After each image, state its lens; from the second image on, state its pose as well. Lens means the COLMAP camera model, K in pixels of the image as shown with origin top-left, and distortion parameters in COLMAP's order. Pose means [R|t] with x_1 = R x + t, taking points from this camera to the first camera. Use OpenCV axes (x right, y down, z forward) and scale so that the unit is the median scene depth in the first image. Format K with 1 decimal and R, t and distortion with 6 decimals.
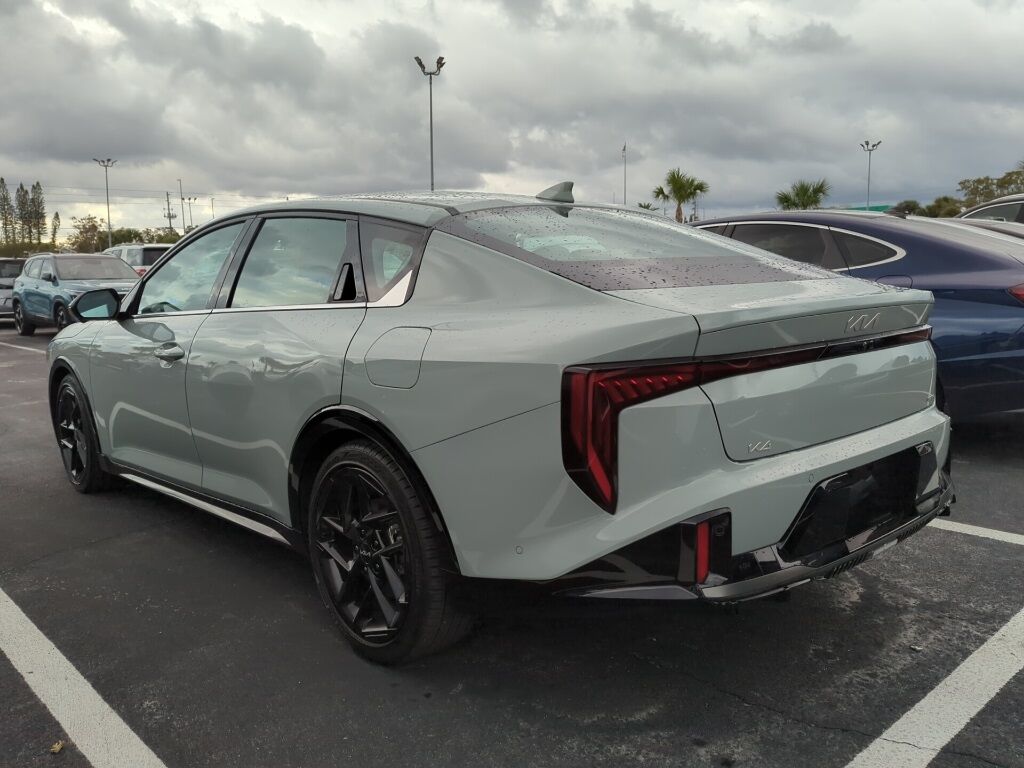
lens RADIAL K [[928.7, 0, 510.3], [0, 928.7, 381.7], [0, 0, 1]] dist [0.022368, -0.003508]
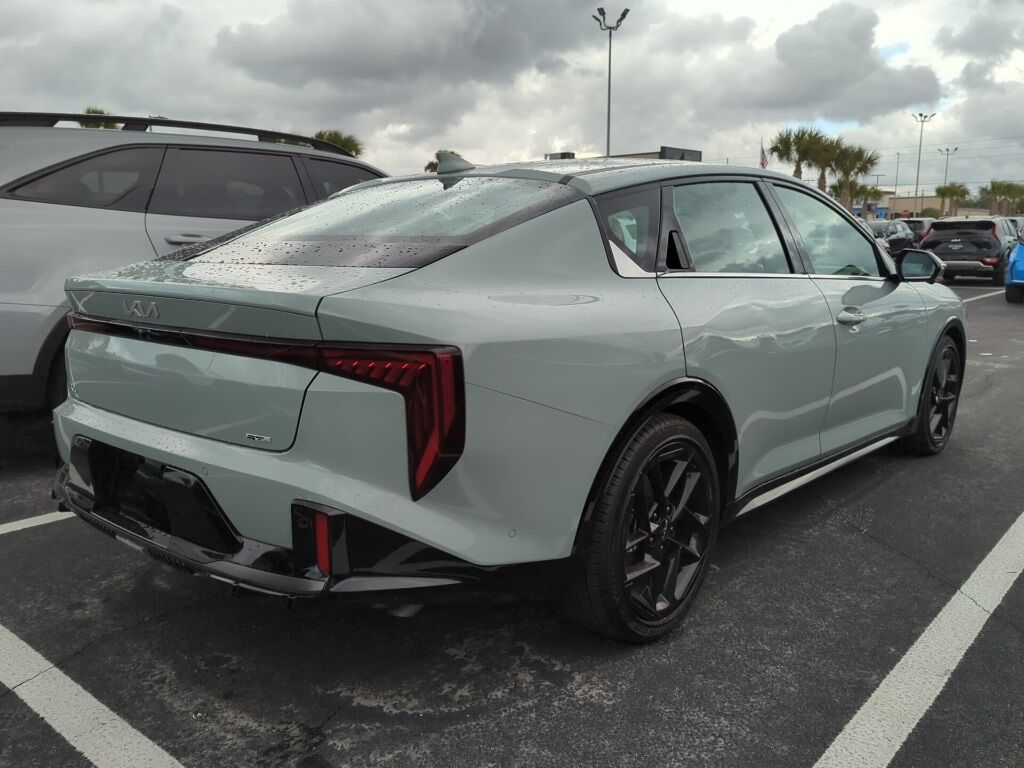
lens RADIAL K [[928.7, 0, 513.3], [0, 928.7, 392.7], [0, 0, 1]] dist [0.022368, -0.003508]
pose [[0.014709, 0.183940, -0.982827, 0.978901], [-0.116786, 0.976522, 0.181012, -0.144009], [0.993048, 0.112118, 0.035846, 0.990638]]
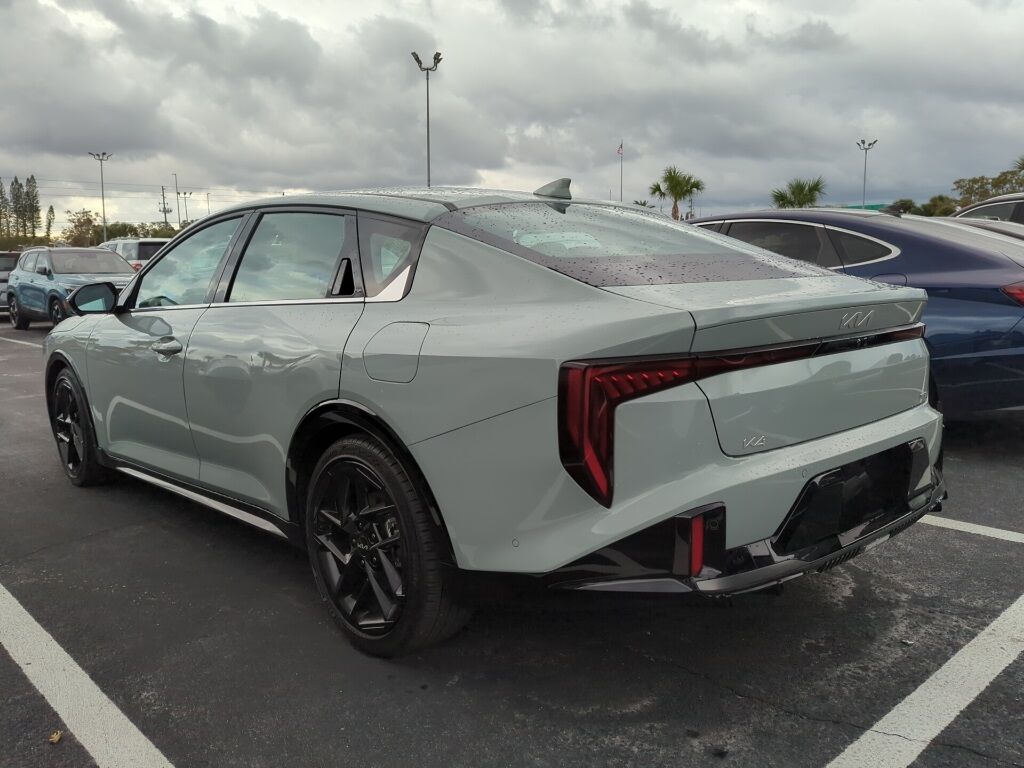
lens RADIAL K [[928.7, 0, 508.3], [0, 928.7, 382.6], [0, 0, 1]] dist [0.022368, -0.003508]
pose [[0.999981, 0.005229, 0.003213, -0.002035], [-0.005244, 0.999975, 0.004643, 0.001298], [-0.003189, -0.004660, 0.999984, -0.007520]]
